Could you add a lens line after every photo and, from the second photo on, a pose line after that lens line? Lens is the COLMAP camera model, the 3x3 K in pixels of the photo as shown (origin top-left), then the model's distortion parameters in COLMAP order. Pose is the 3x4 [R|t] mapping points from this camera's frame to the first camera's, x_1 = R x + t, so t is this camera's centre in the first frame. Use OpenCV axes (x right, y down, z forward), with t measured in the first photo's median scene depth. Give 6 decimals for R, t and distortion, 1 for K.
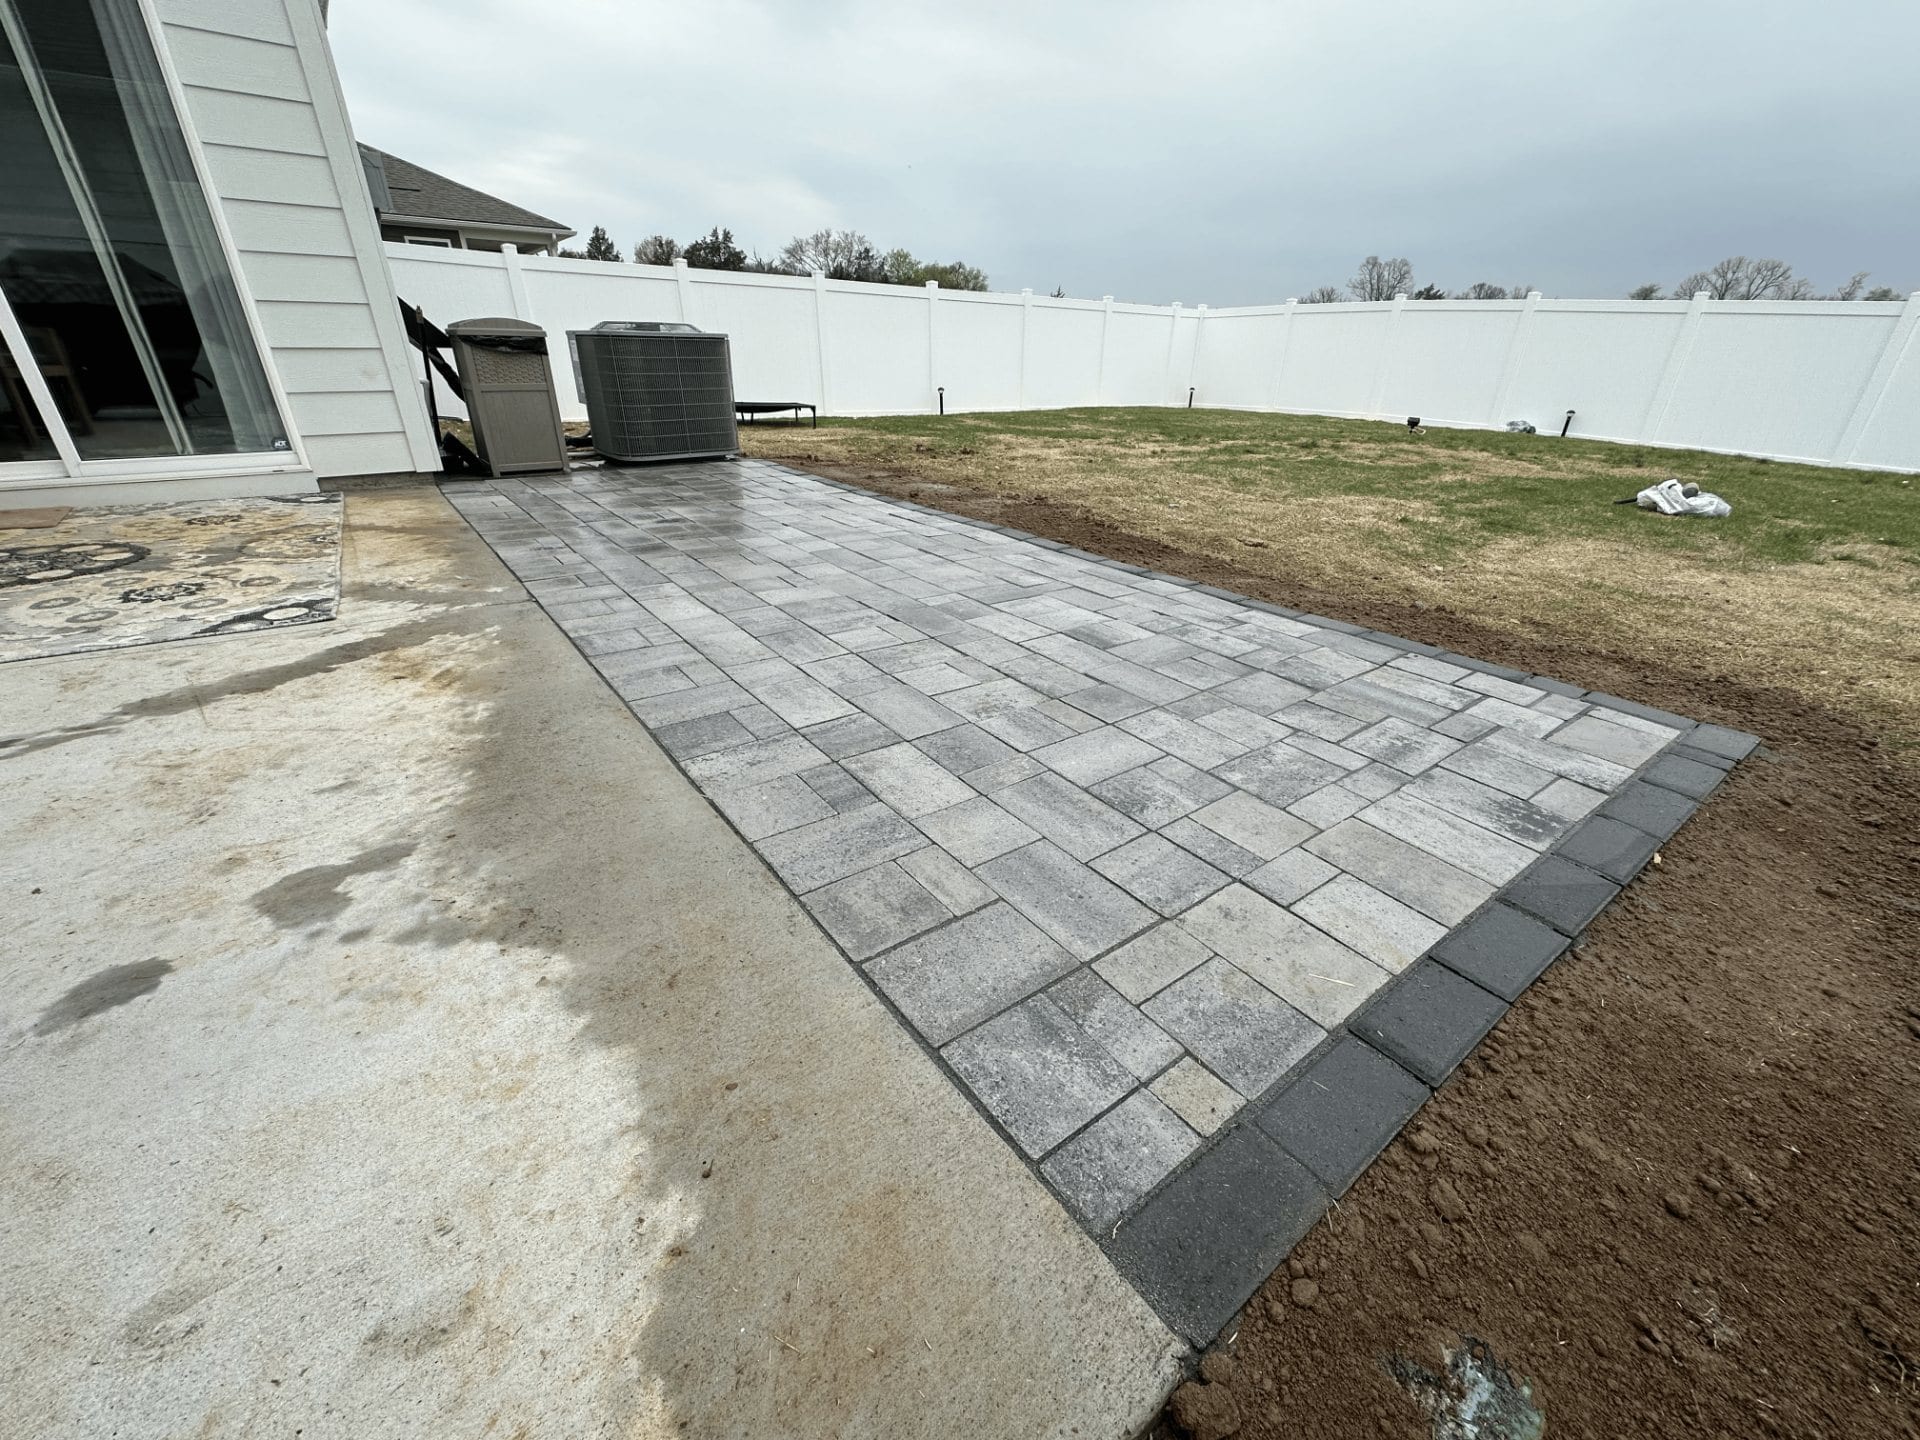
lens RADIAL K [[767.1, 0, 952.9], [0, 767.1, 726.0], [0, 0, 1]] dist [-0.000805, -0.000071]
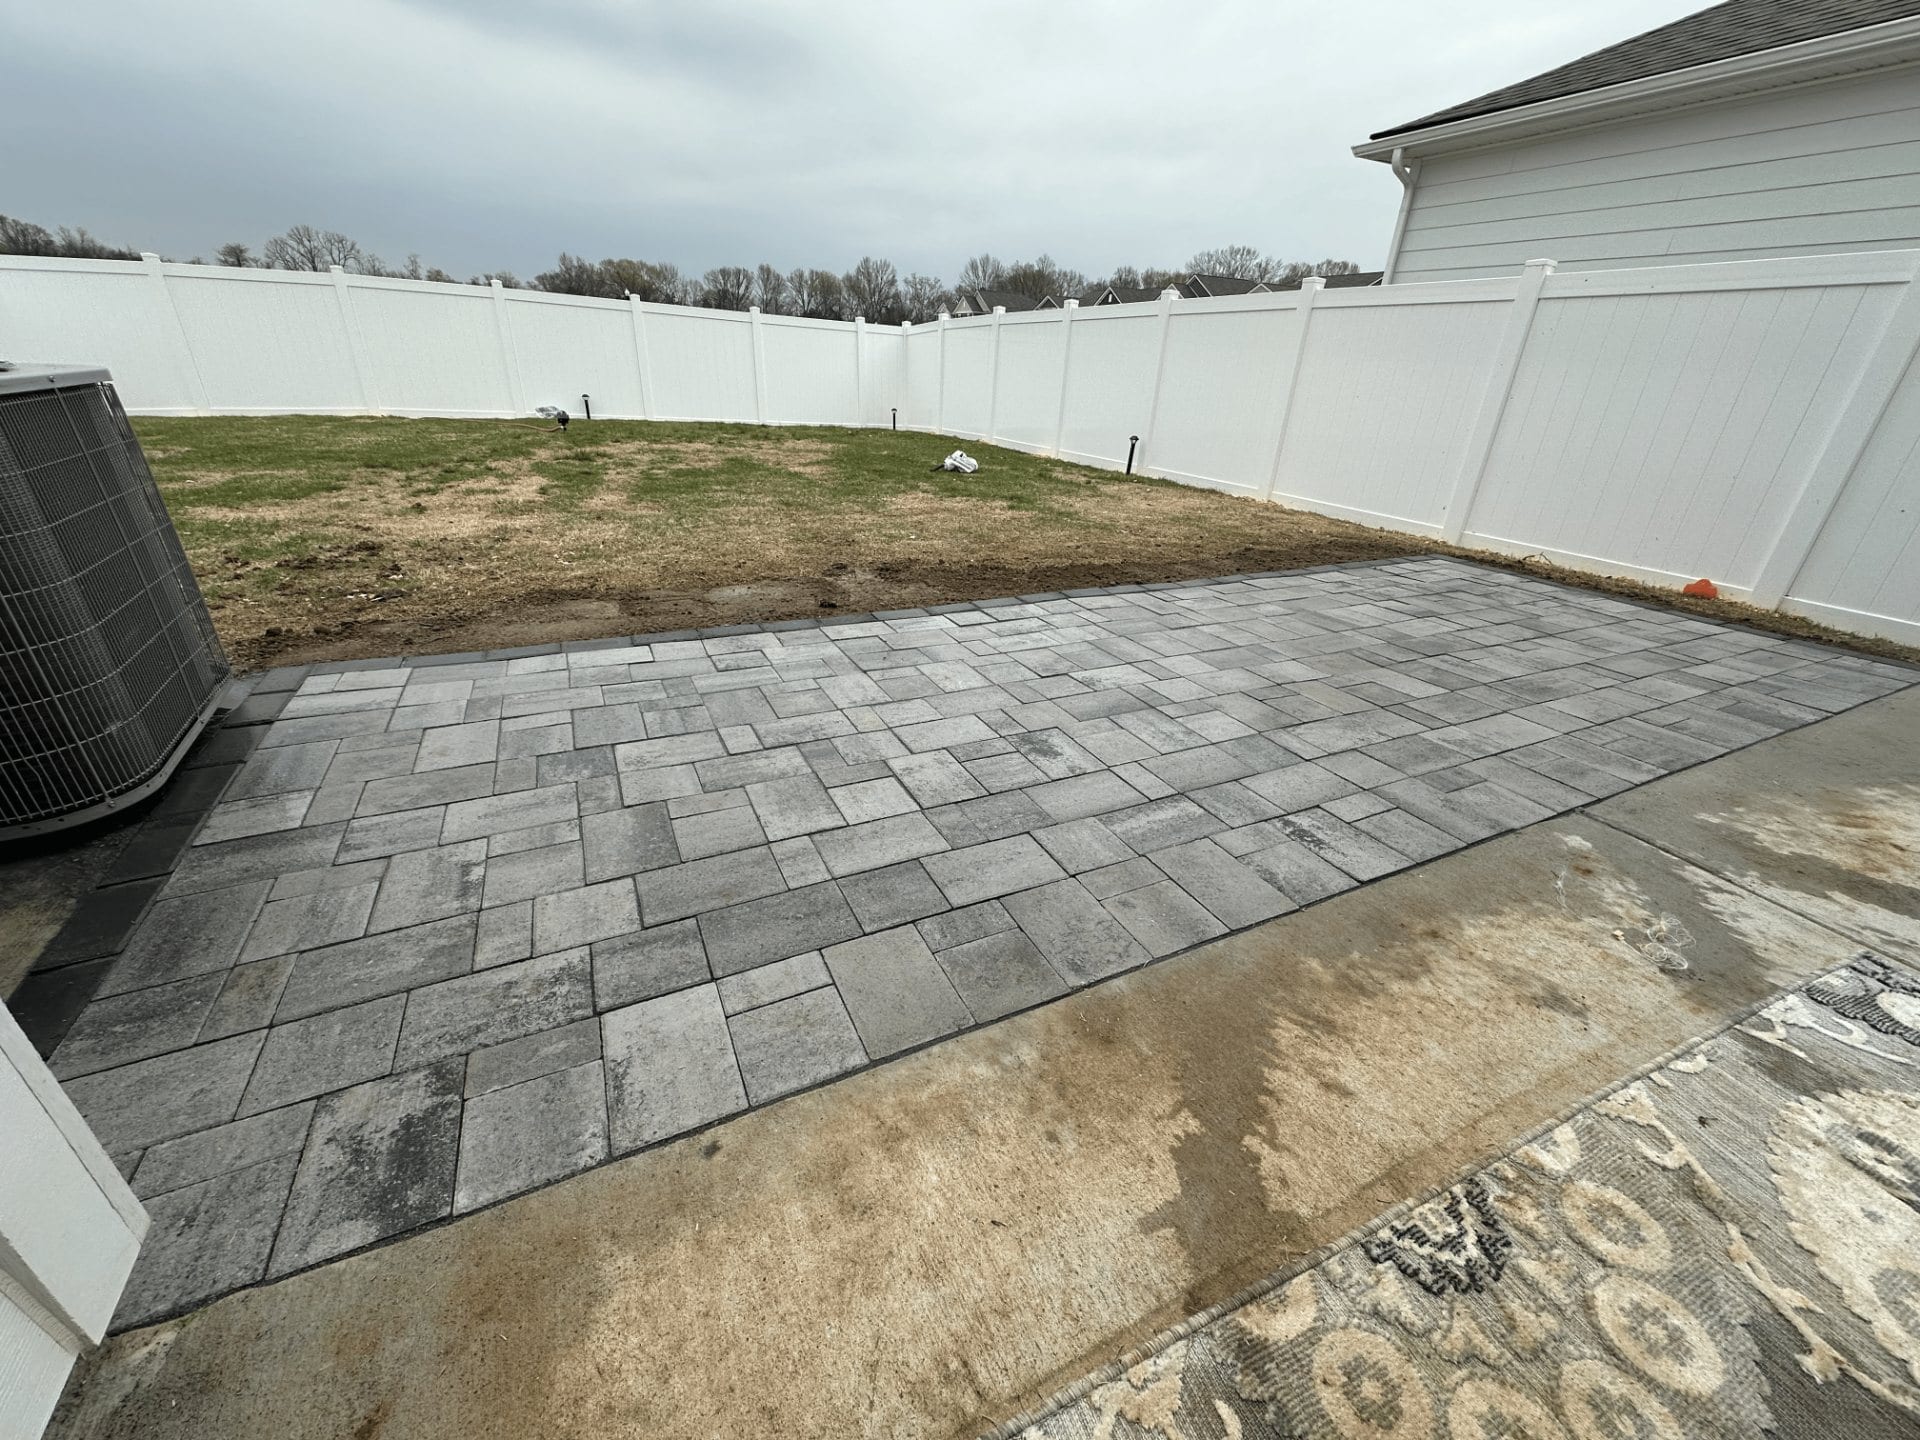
lens RADIAL K [[767.1, 0, 956.3], [0, 767.1, 725.0], [0, 0, 1]] dist [-0.000805, -0.000071]
pose [[0.186581, -0.435671, 0.880556, -1.422350], [0.399160, 0.852599, 0.337262, -0.810165], [-0.897696, 0.288556, 0.332981, 1.408061]]
